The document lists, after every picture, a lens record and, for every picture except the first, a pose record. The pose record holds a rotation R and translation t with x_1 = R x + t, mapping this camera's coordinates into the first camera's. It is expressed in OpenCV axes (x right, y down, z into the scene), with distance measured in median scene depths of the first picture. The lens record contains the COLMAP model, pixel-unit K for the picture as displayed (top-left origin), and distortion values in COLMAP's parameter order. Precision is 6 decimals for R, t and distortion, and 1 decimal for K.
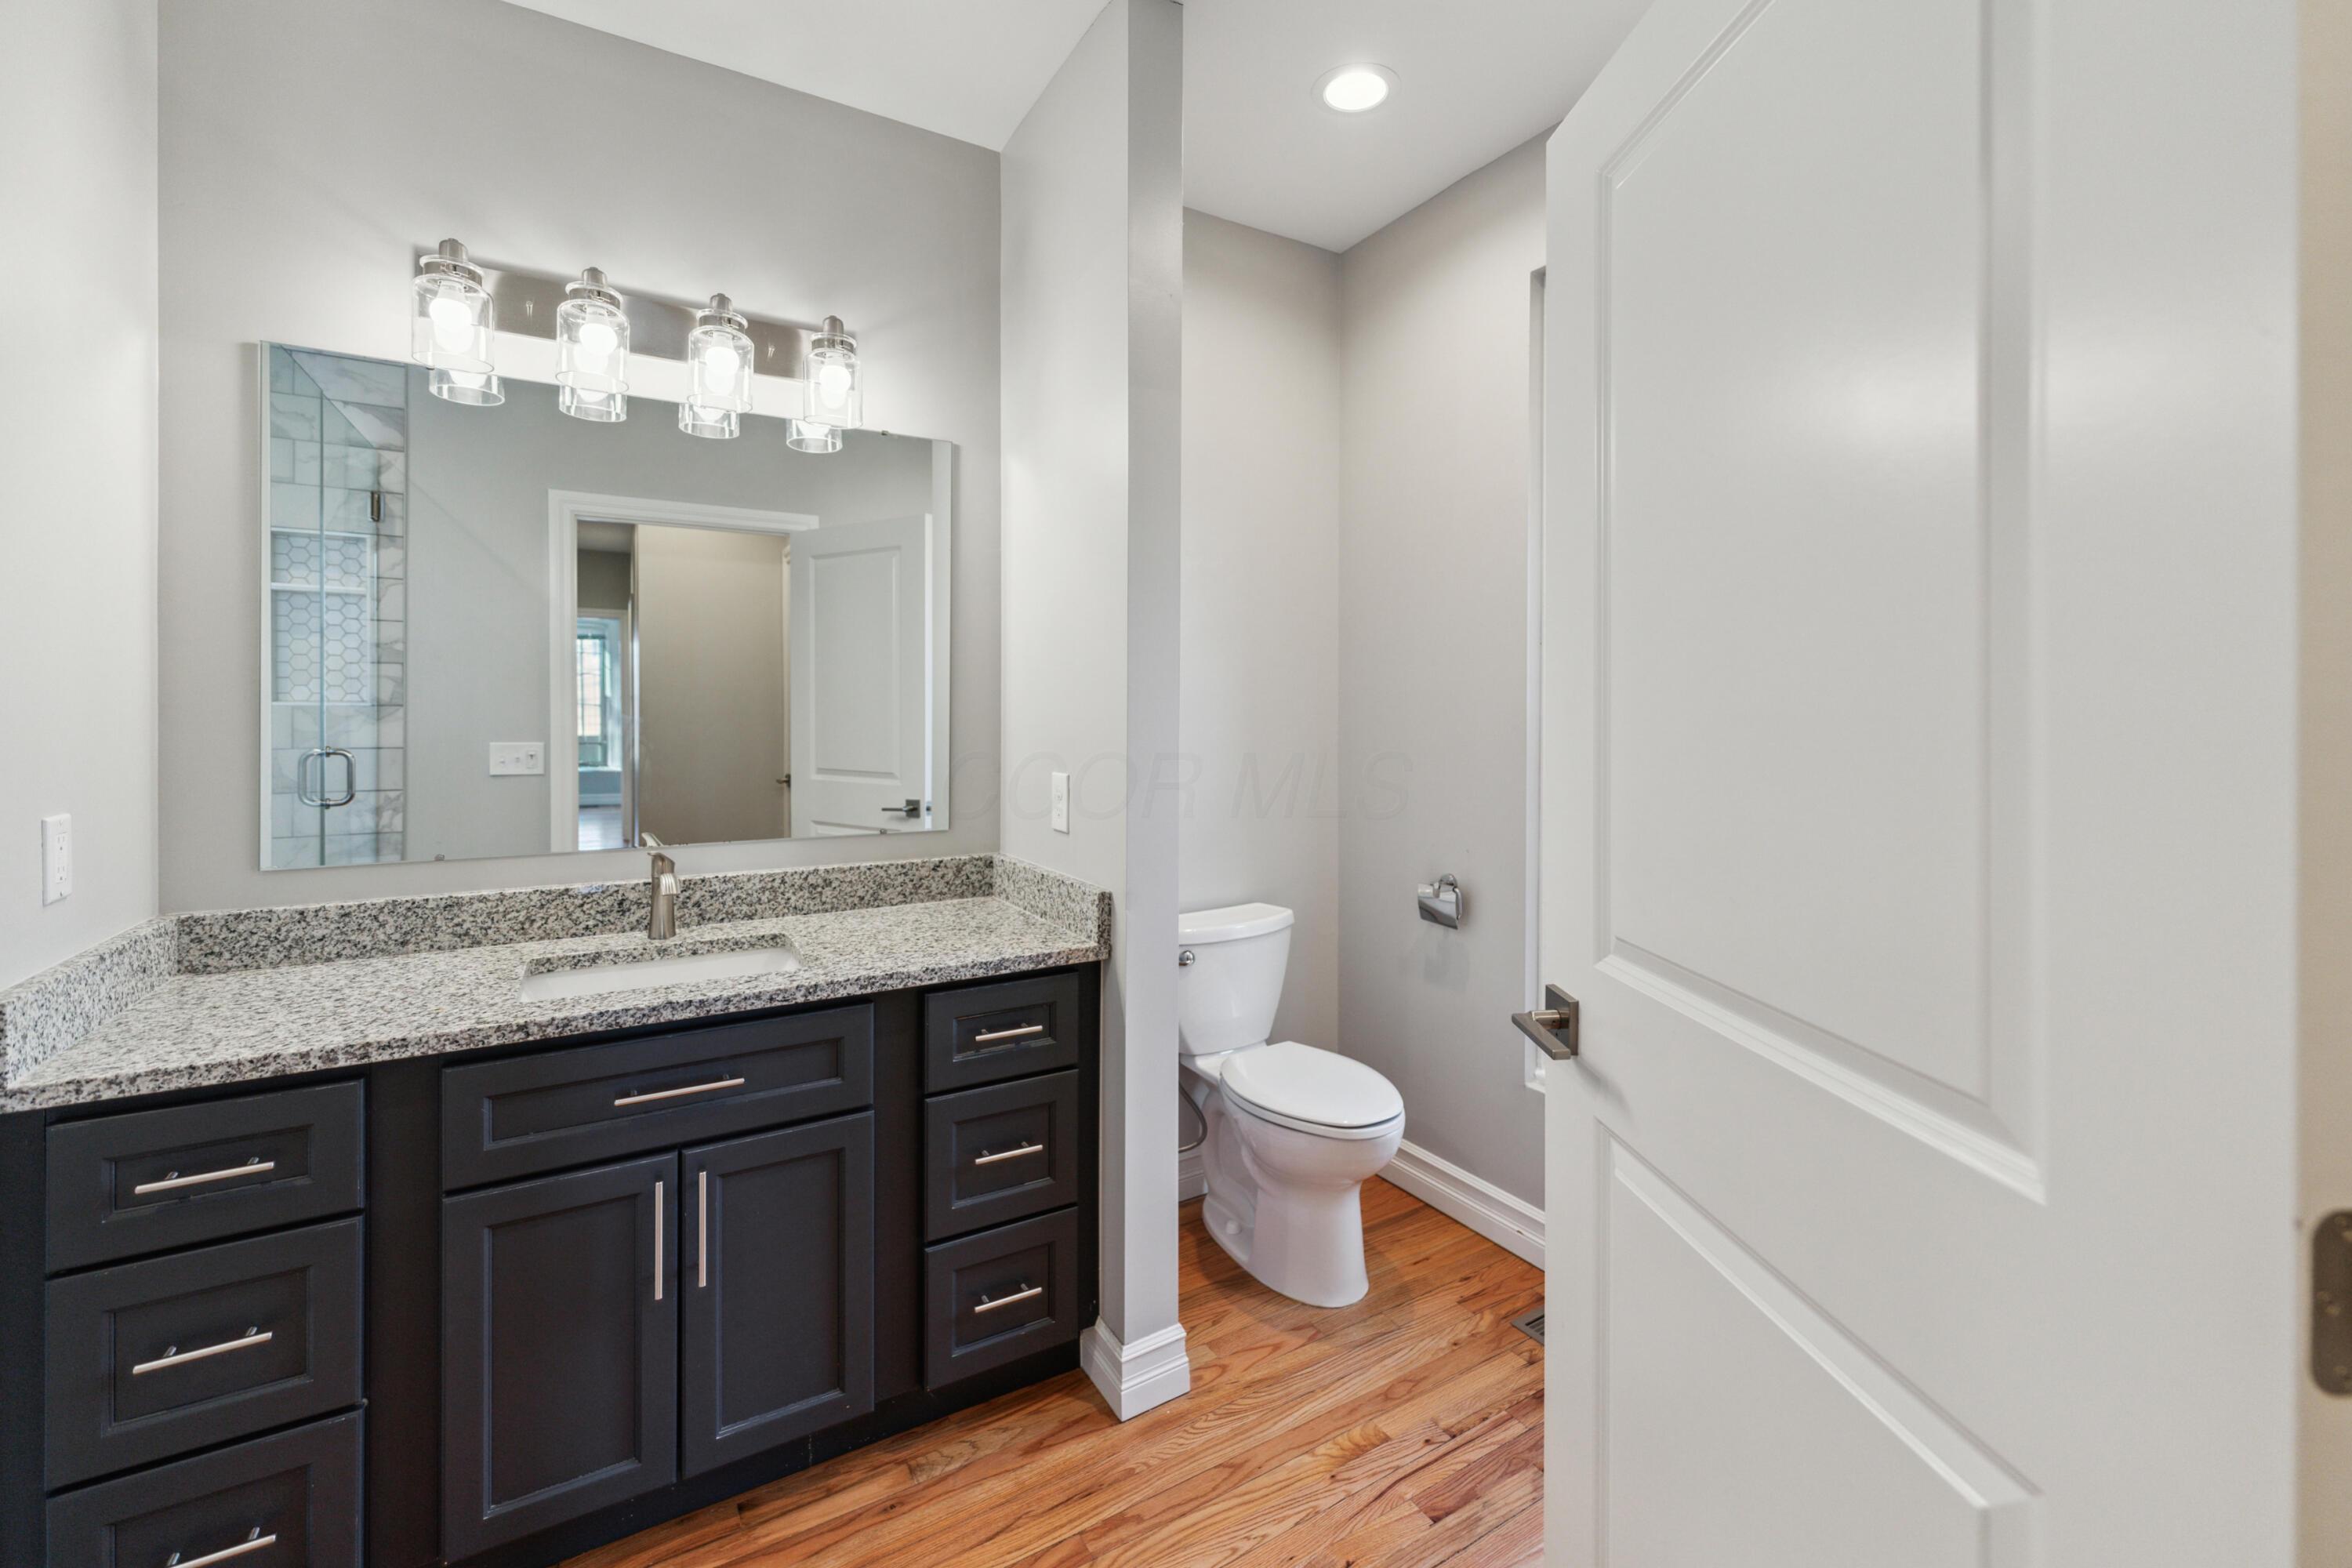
lens RADIAL K [[974.3, 0, 1185.7], [0, 974.3, 713.9], [0, 0, 1]] dist [-0.004089, -0.000172]
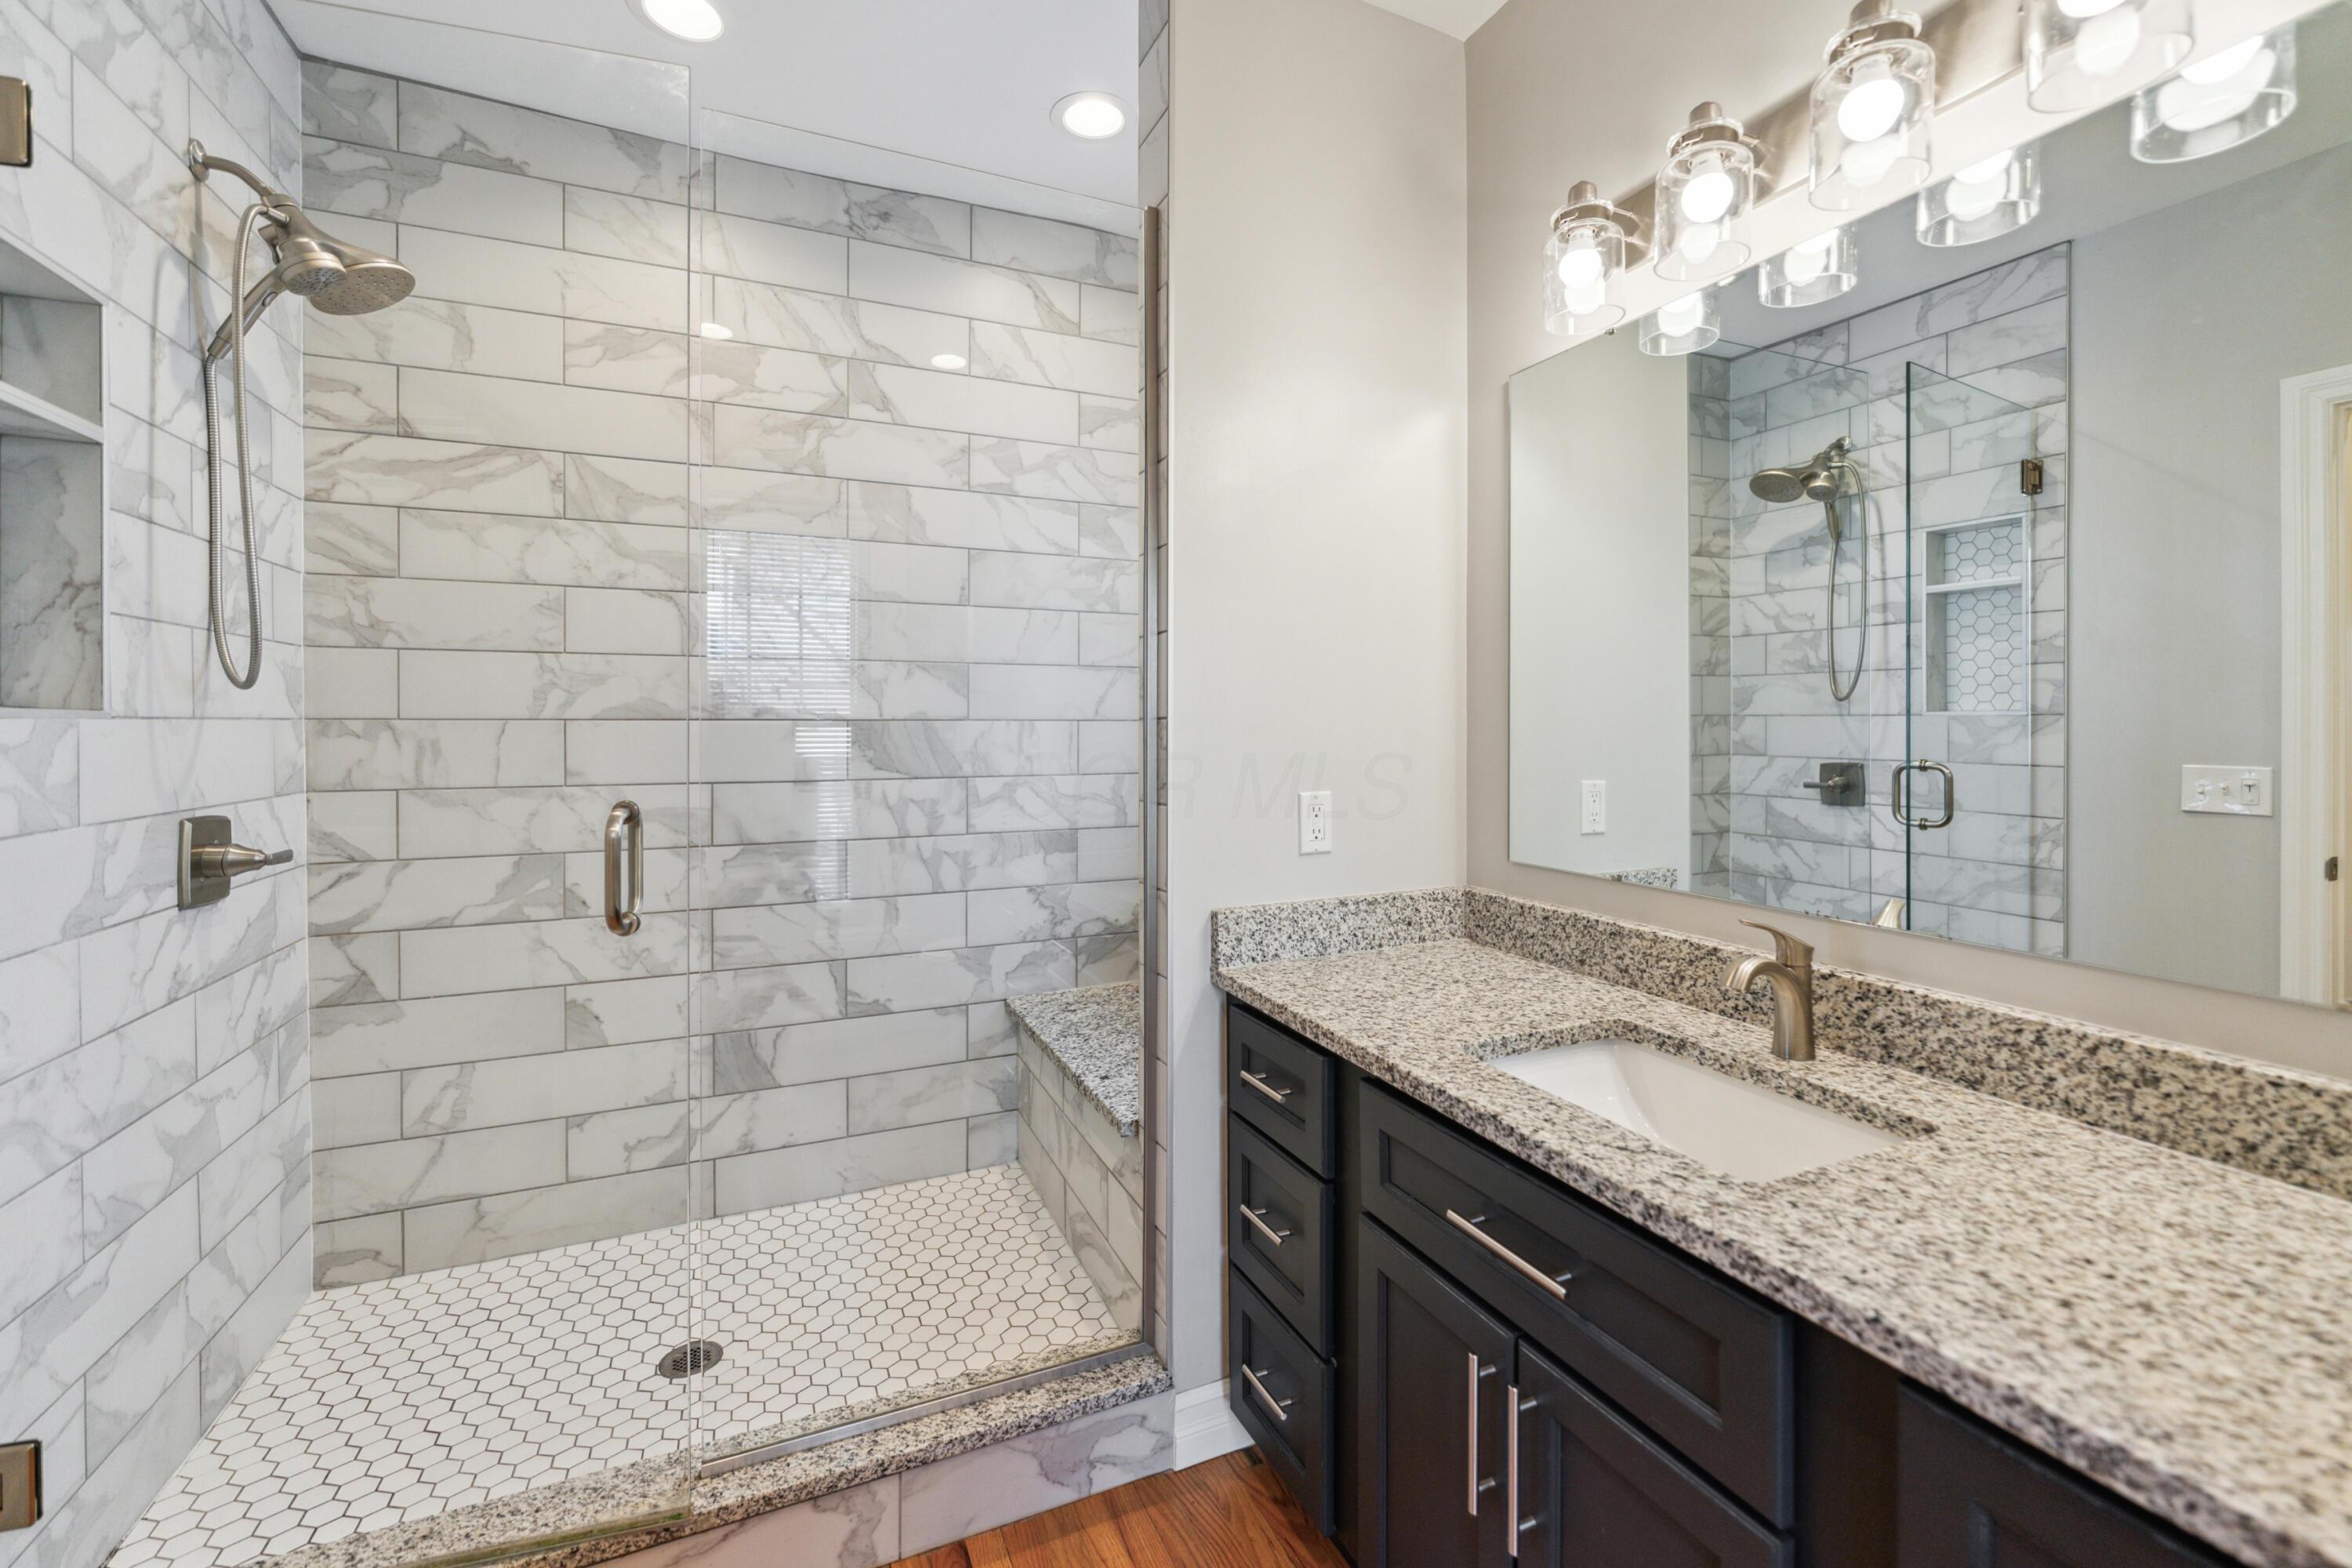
lens RADIAL K [[974.3, 0, 1171.7], [0, 974.3, 728.8], [0, 0, 1]] dist [-0.004089, -0.000172]
pose [[-0.115459, 0.000825, -0.993312, 0.142181], [-0.004805, 0.999987, 0.001389, 0.010480], [0.993301, 0.004933, -0.115453, 0.601512]]
